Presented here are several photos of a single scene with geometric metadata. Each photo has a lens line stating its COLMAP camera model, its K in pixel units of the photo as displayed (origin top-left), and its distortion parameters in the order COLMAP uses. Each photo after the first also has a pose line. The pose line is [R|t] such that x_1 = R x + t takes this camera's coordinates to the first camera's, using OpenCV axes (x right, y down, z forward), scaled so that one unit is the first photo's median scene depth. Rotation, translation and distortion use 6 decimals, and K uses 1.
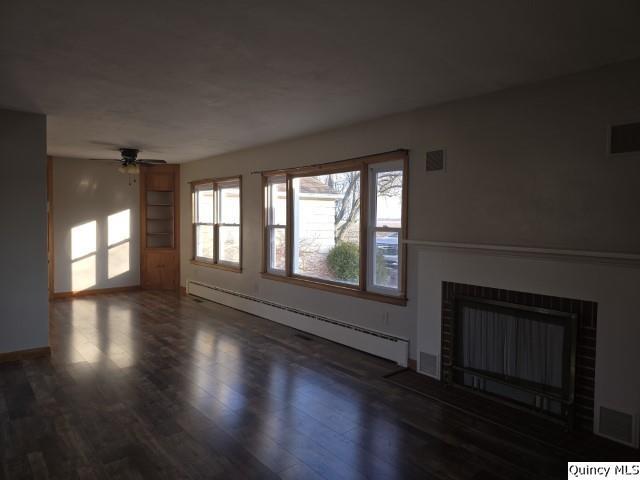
lens RADIAL K [[429.4, 0, 318.6], [0, 429.4, 242.7], [0, 0, 1]] dist [0.075134, -0.067878]
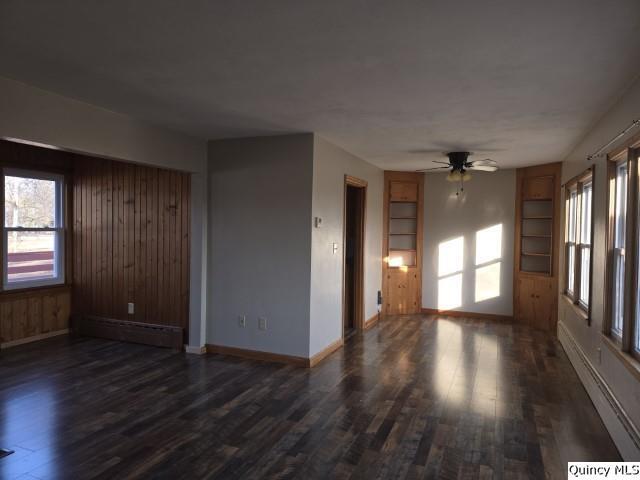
lens RADIAL K [[429.4, 0, 318.6], [0, 429.4, 242.7], [0, 0, 1]] dist [0.075134, -0.067878]
pose [[0.458909, 0.028151, -0.888037, 0.154614], [-0.061812, 0.998088, -0.000303, -0.018401], [0.886330, 0.055030, 0.459772, 0.305645]]
